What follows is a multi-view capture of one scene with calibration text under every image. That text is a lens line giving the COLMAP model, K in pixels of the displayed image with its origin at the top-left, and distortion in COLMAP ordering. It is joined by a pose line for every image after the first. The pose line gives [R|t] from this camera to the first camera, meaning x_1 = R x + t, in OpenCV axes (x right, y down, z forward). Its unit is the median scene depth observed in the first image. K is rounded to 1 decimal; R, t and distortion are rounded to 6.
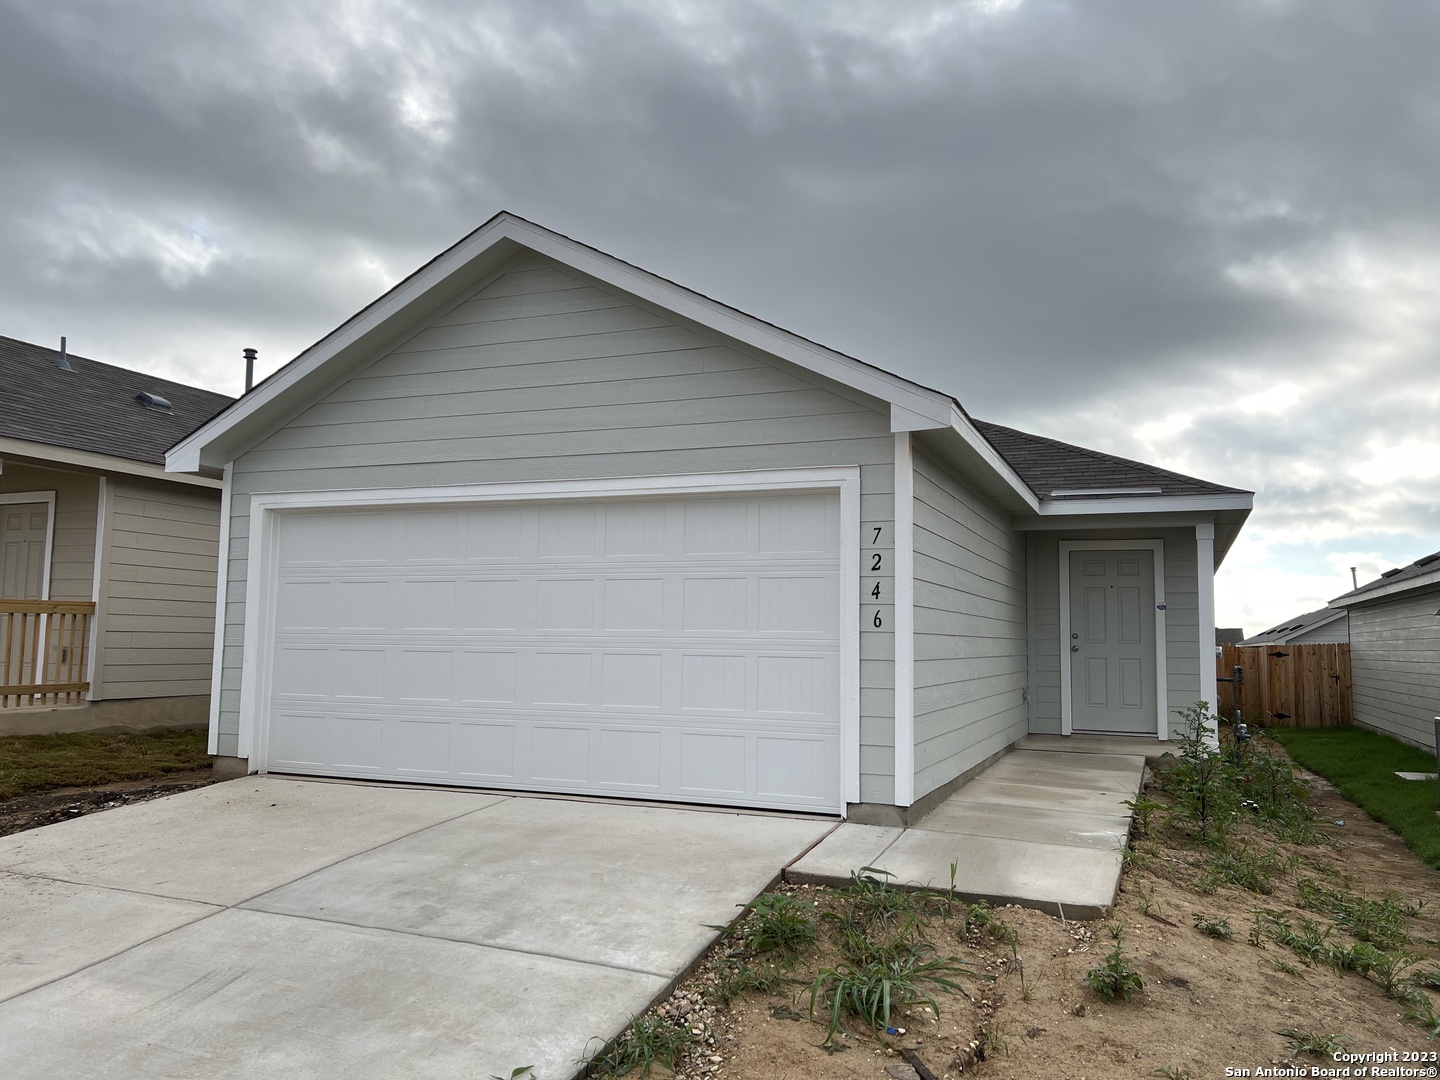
lens RADIAL K [[1083.2, 0, 722.0], [0, 1083.2, 539.4], [0, 0, 1]] dist [0.032852, -0.029455]
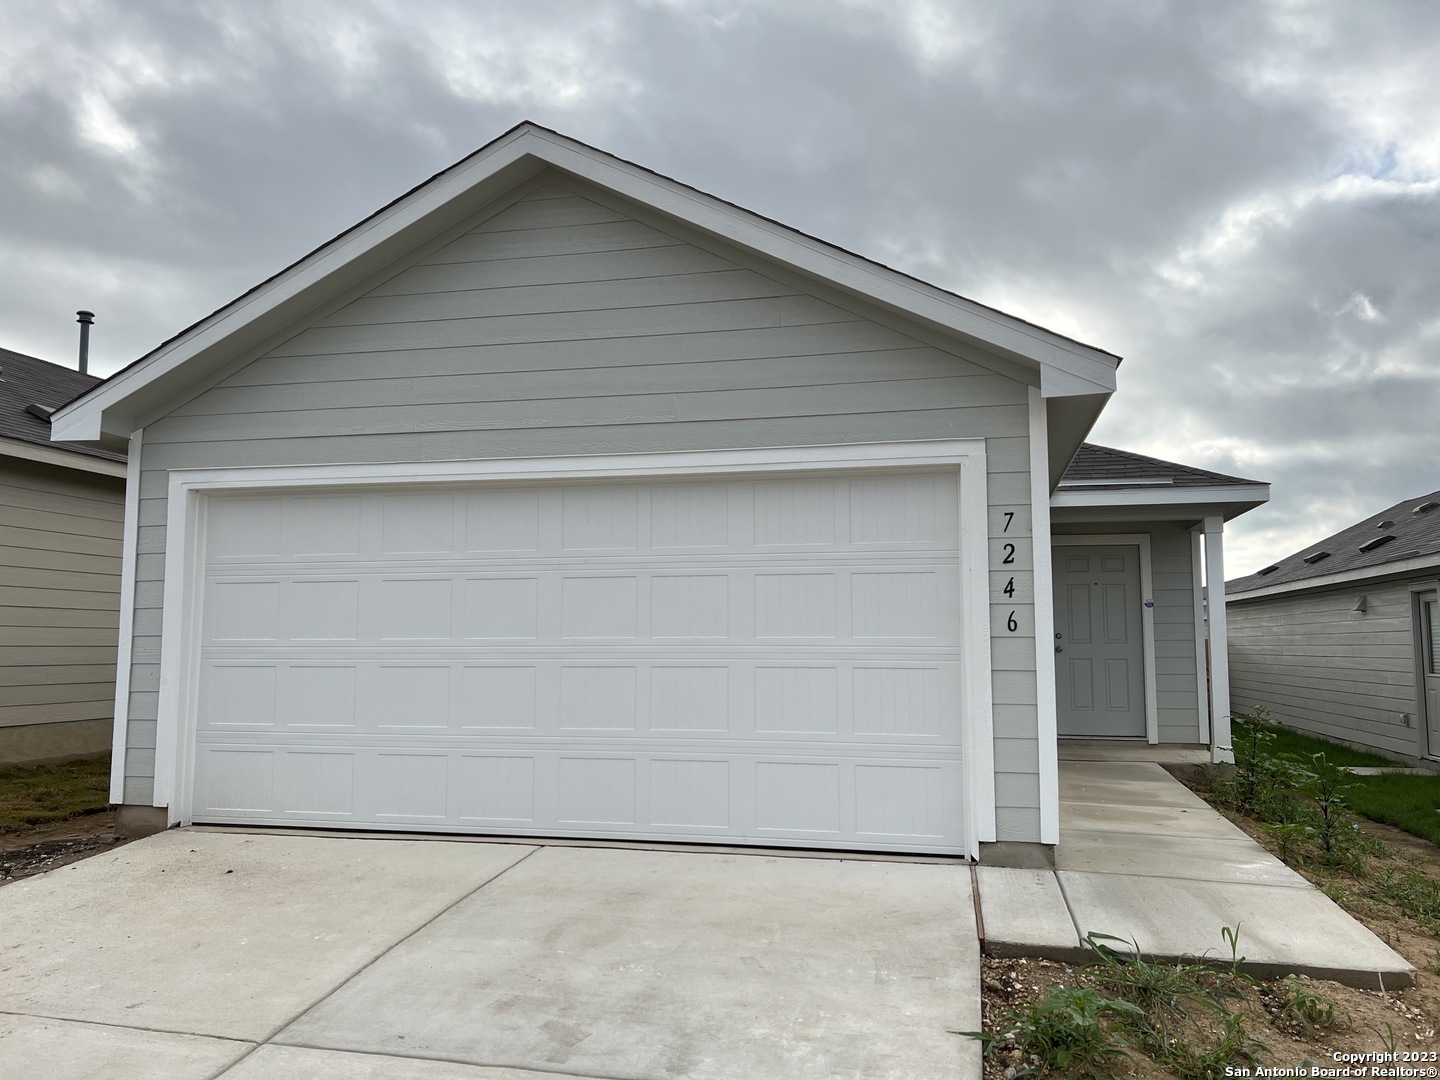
lens RADIAL K [[1083.2, 0, 717.8], [0, 1083.2, 538.0], [0, 0, 1]] dist [0.032852, -0.029455]
pose [[0.987040, 0.001365, 0.160468, -0.197756], [-0.000972, 0.999996, -0.002532, 0.010252], [-0.160471, 0.002344, 0.987038, 0.186829]]
